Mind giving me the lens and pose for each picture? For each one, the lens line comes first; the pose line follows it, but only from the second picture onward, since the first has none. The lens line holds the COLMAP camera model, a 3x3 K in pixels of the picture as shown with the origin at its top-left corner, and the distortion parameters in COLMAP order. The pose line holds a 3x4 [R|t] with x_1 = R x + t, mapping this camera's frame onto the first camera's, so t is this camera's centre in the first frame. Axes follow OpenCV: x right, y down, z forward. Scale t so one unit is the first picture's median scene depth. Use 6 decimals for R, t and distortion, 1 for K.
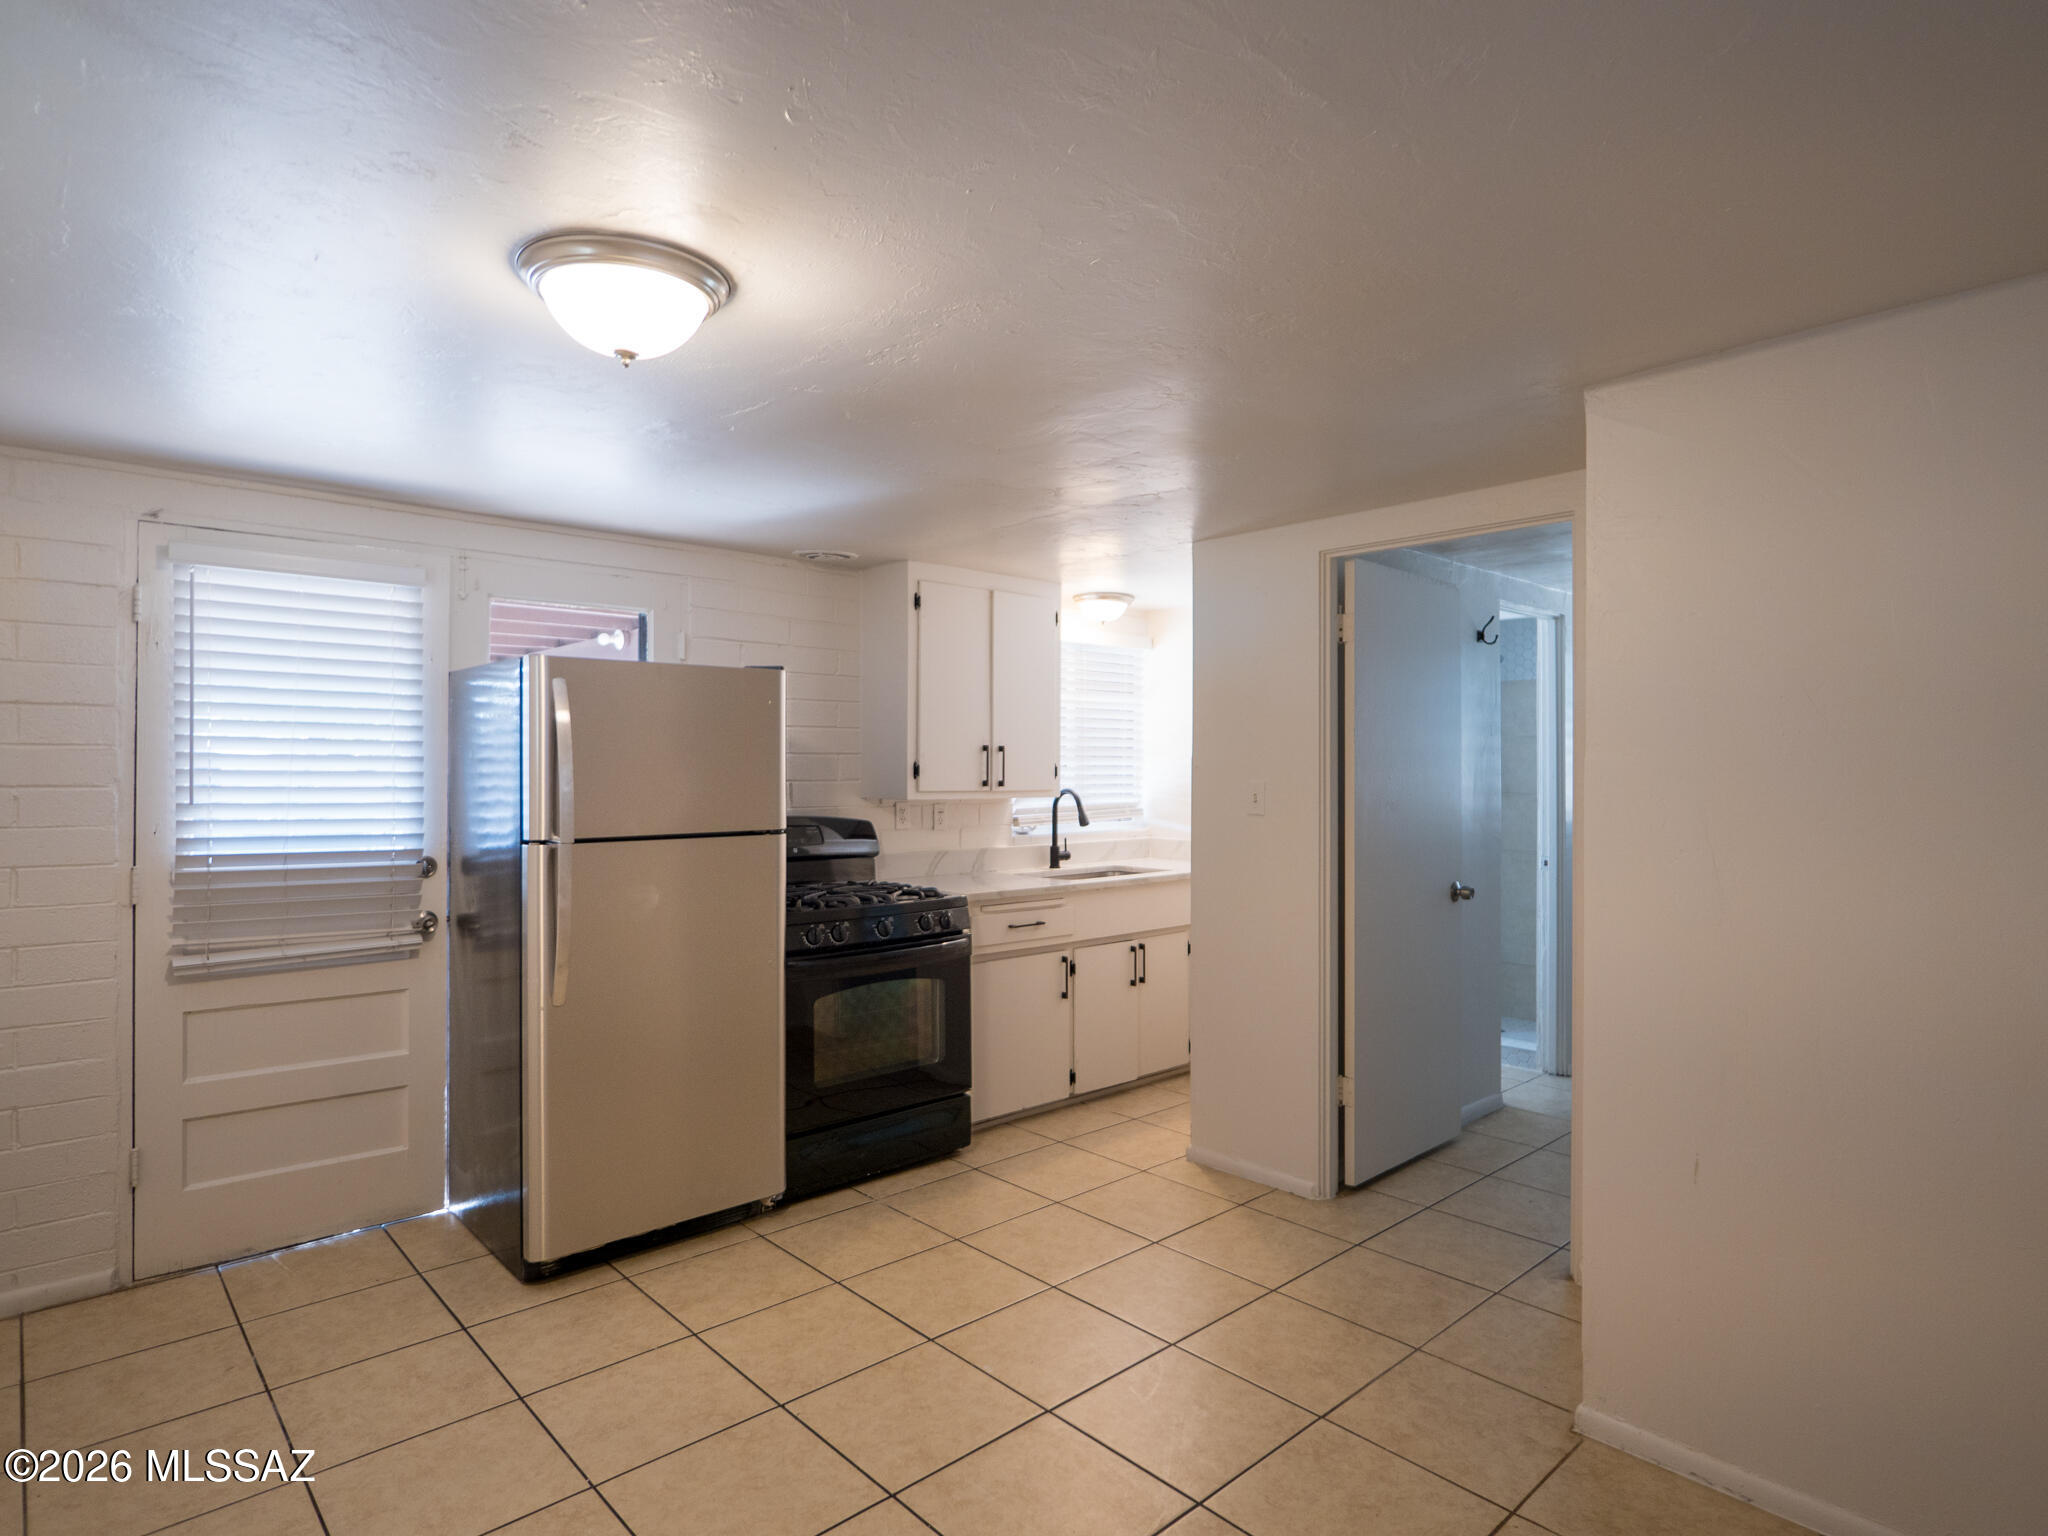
lens RADIAL K [[1133.4, 0, 1011.3], [0, 1133.4, 770.7], [0, 0, 1]] dist [-0.015986, 0.003031]
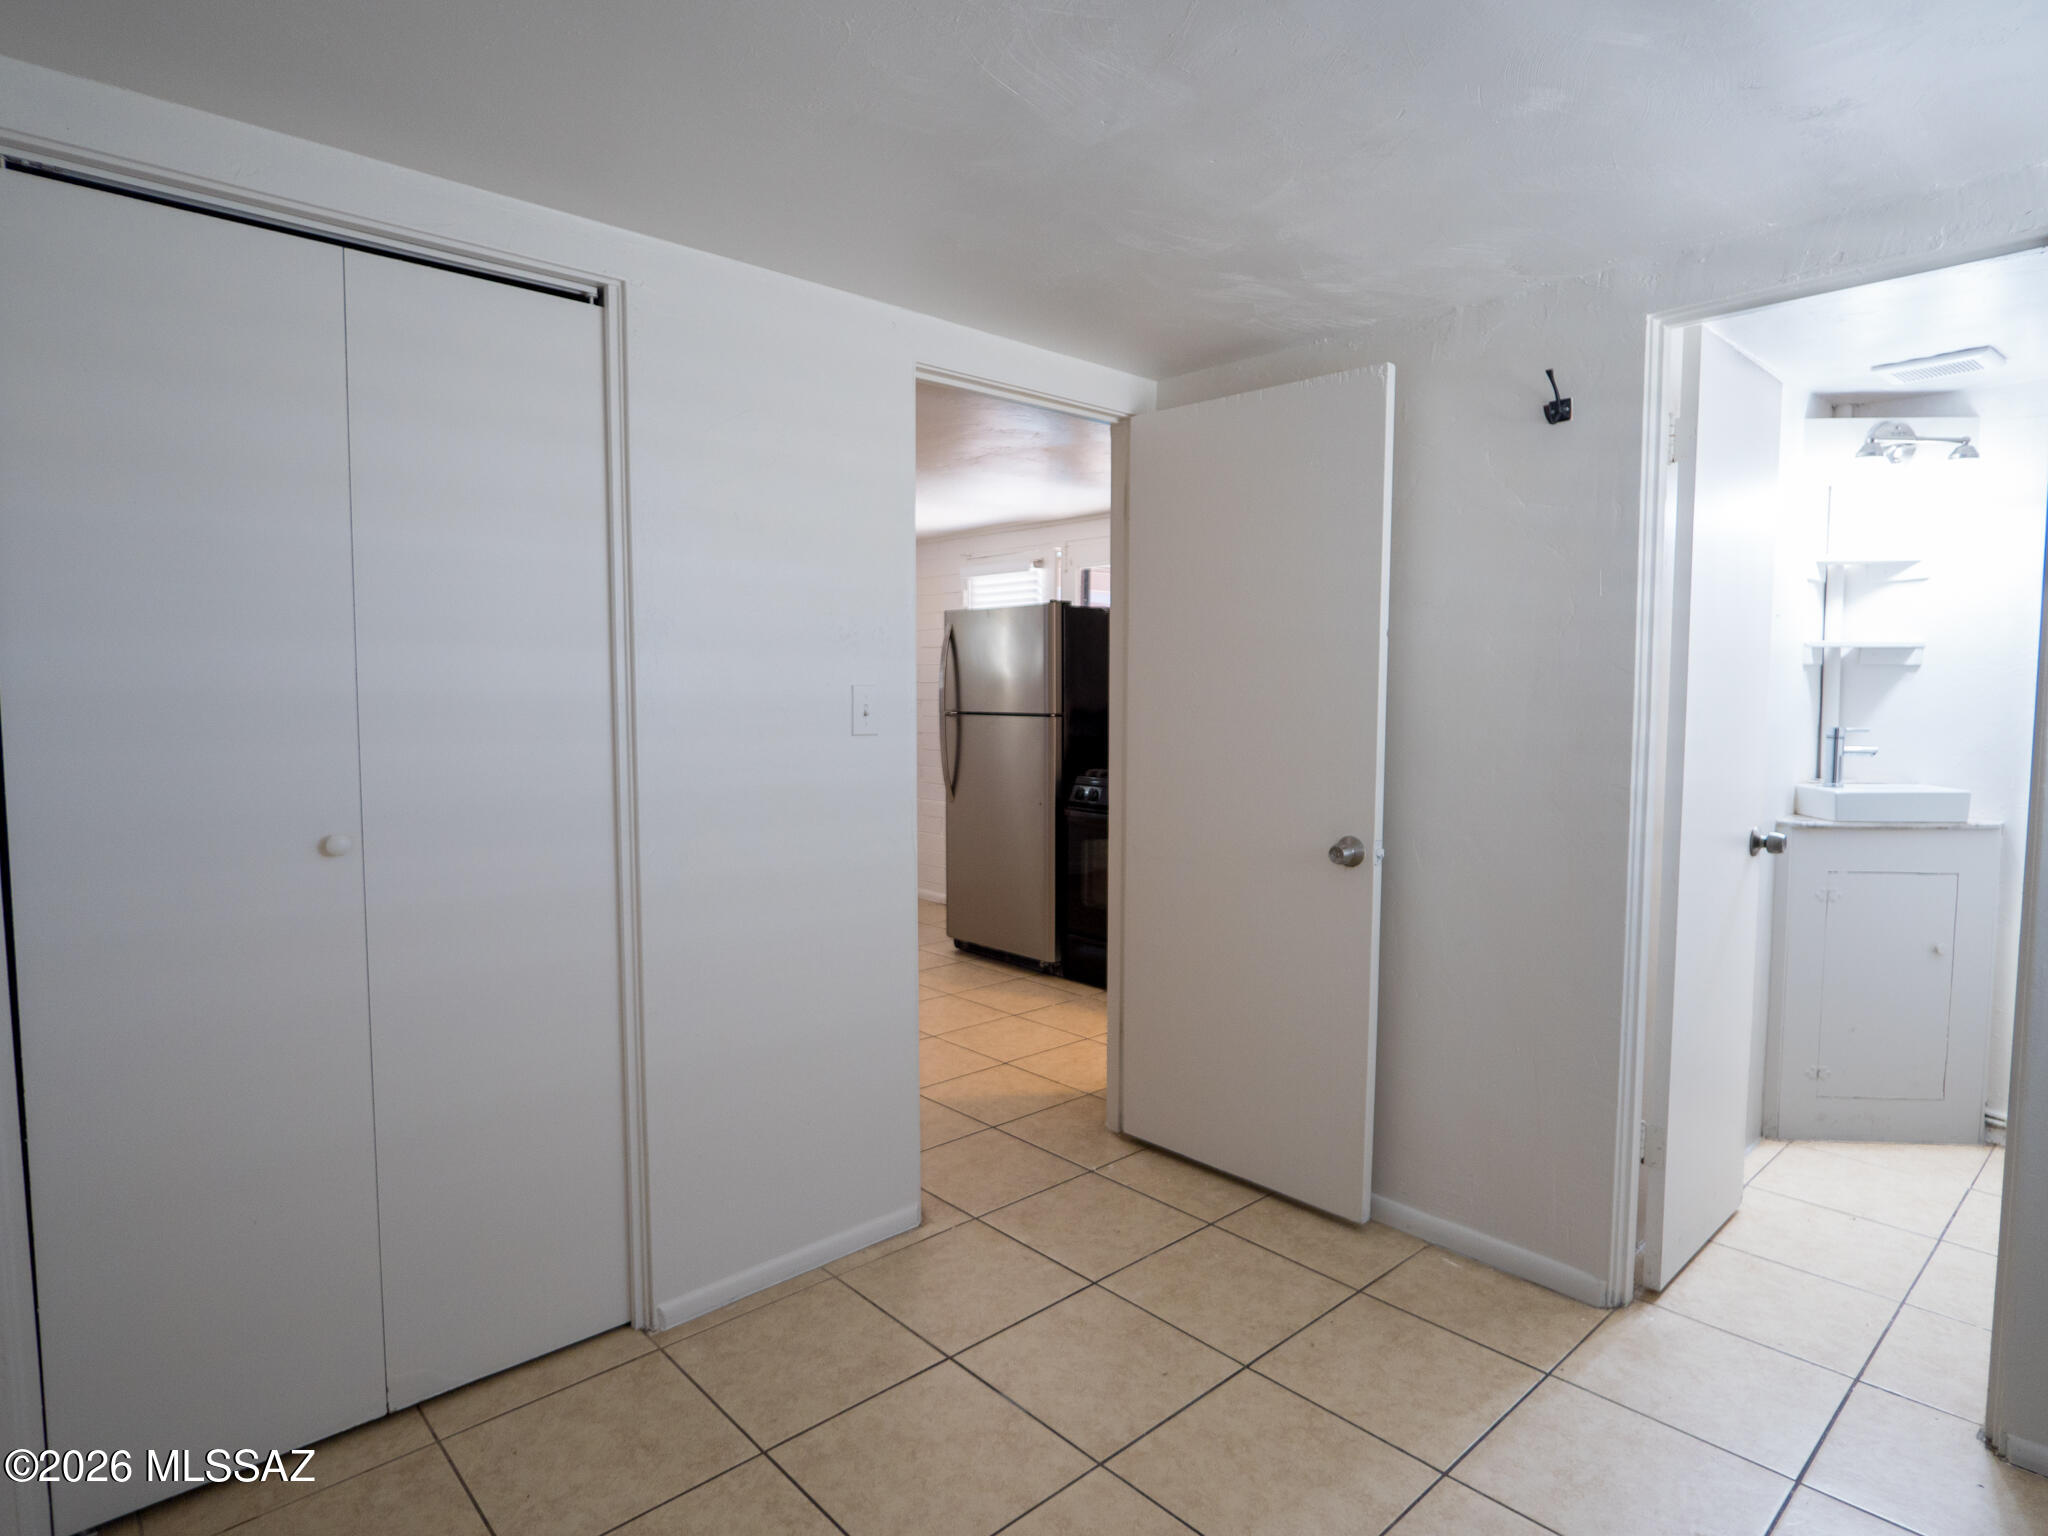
lens RADIAL K [[1133.4, 0, 1025.2], [0, 1133.4, 756.3], [0, 0, 1]] dist [-0.015986, 0.003031]
pose [[0.002443, 0.065414, -0.997855, 0.996515], [-0.001826, 0.997857, 0.065410, 0.008379], [0.999995, 0.001662, 0.002557, 0.772218]]
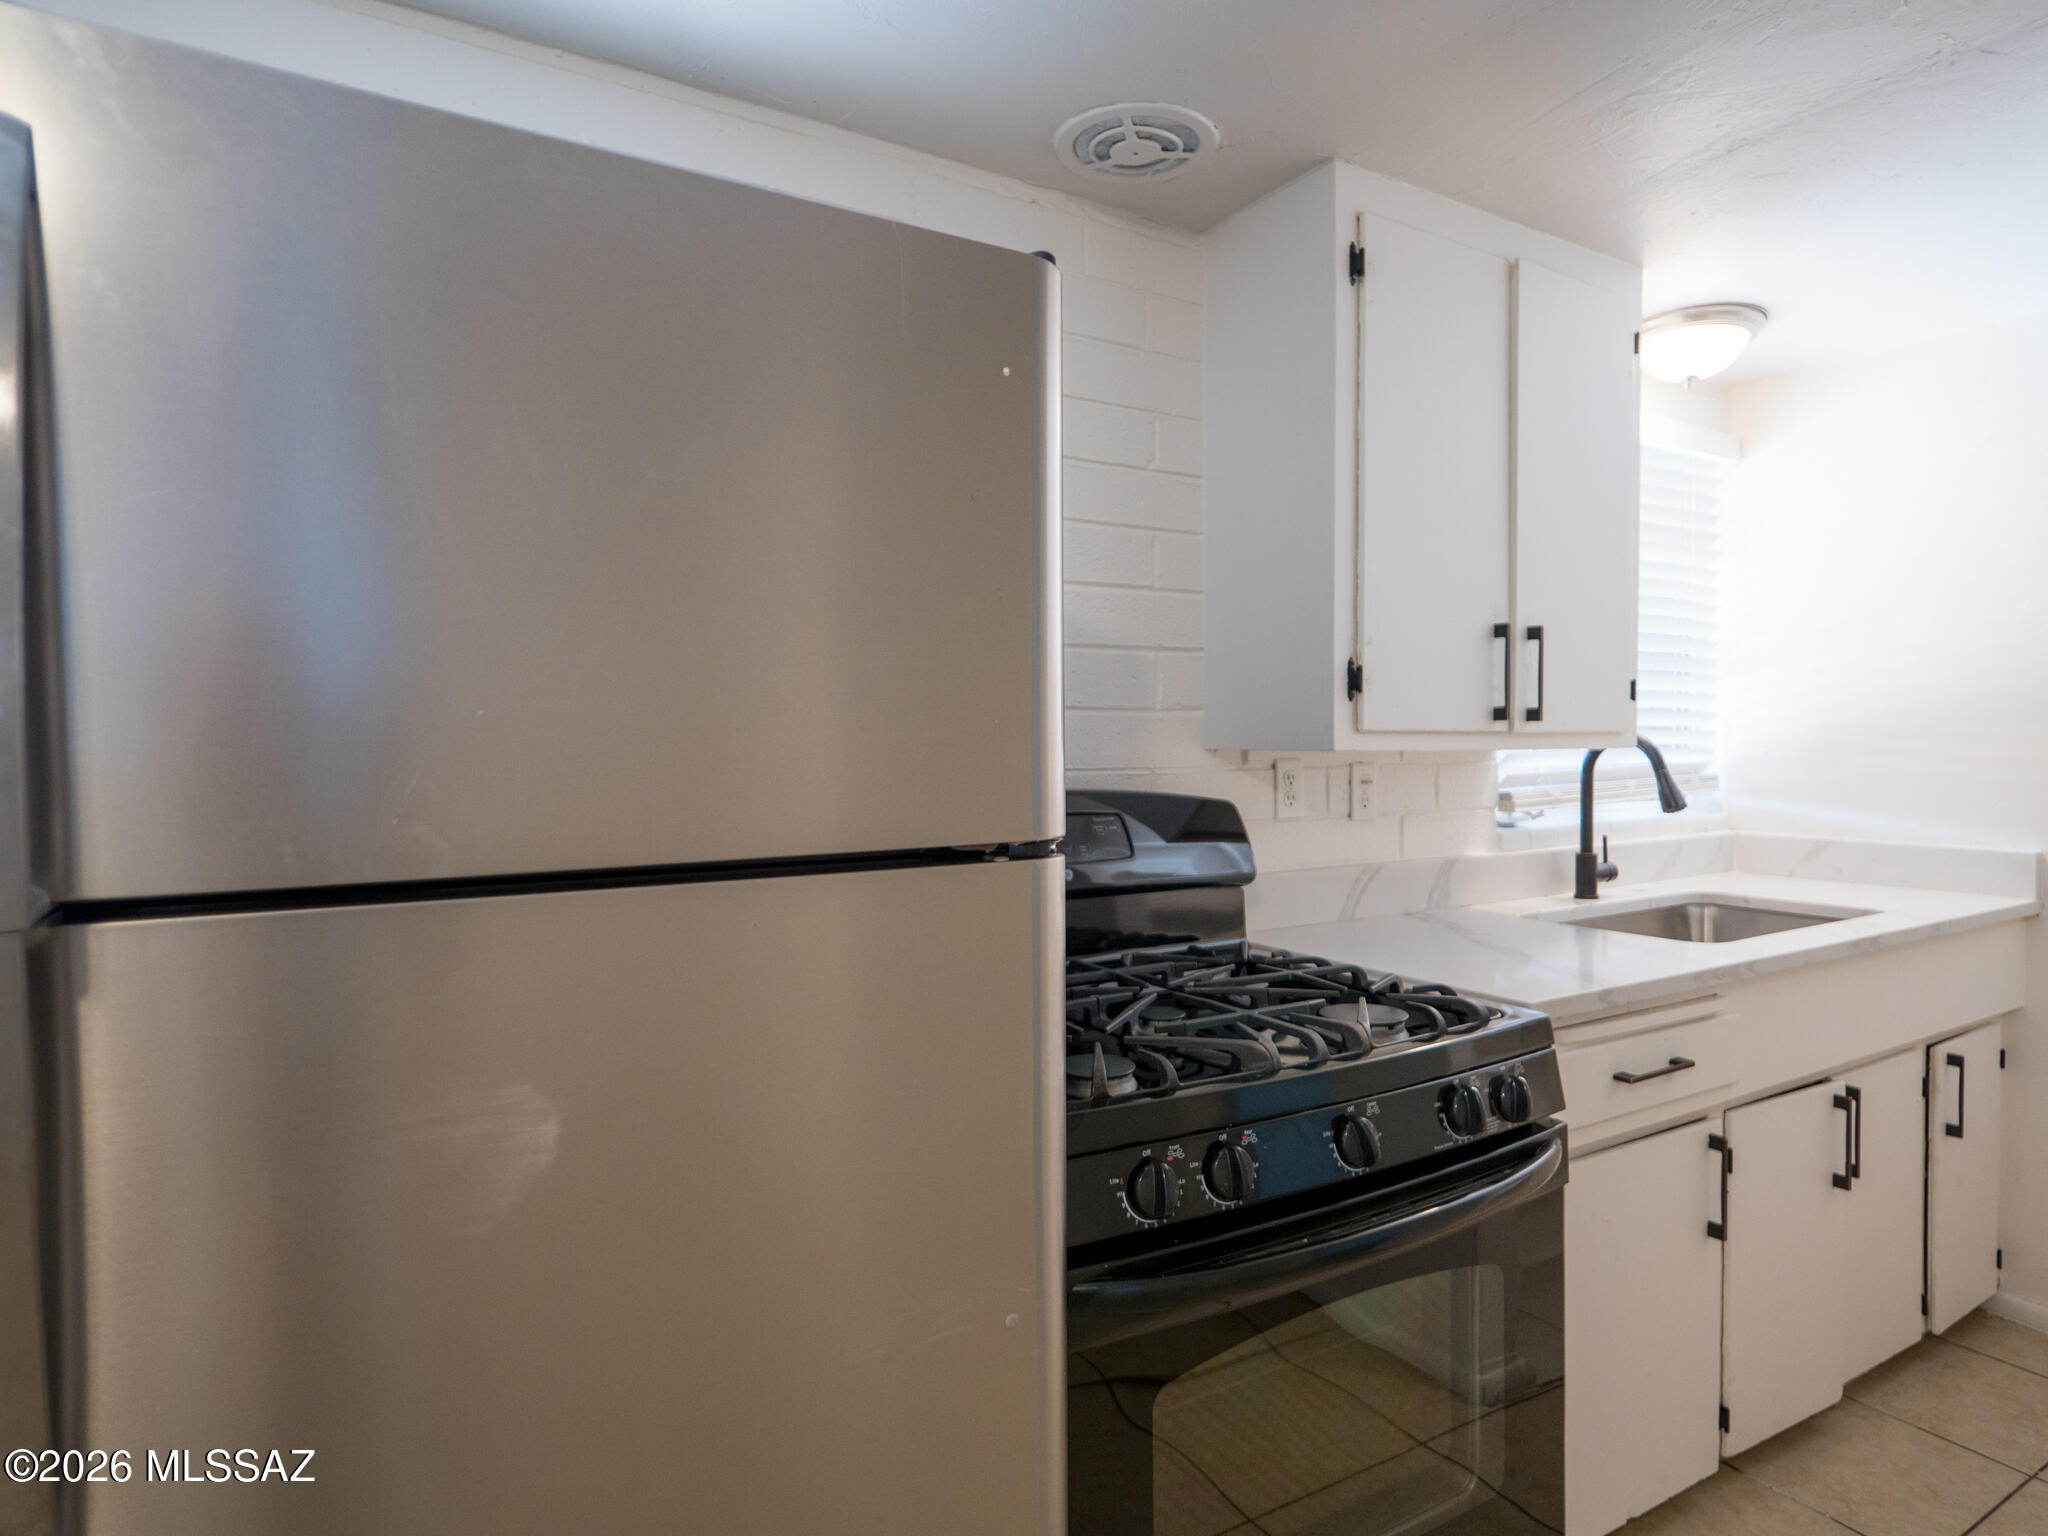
lens RADIAL K [[1133.4, 0, 1029.4], [0, 1133.4, 766.8], [0, 0, 1]] dist [-0.015986, 0.003031]
pose [[0.983119, -0.002694, -0.182948, -0.125325], [0.006744, 0.999746, 0.021516, 0.021916], [0.182843, -0.022386, 0.982887, 0.578242]]
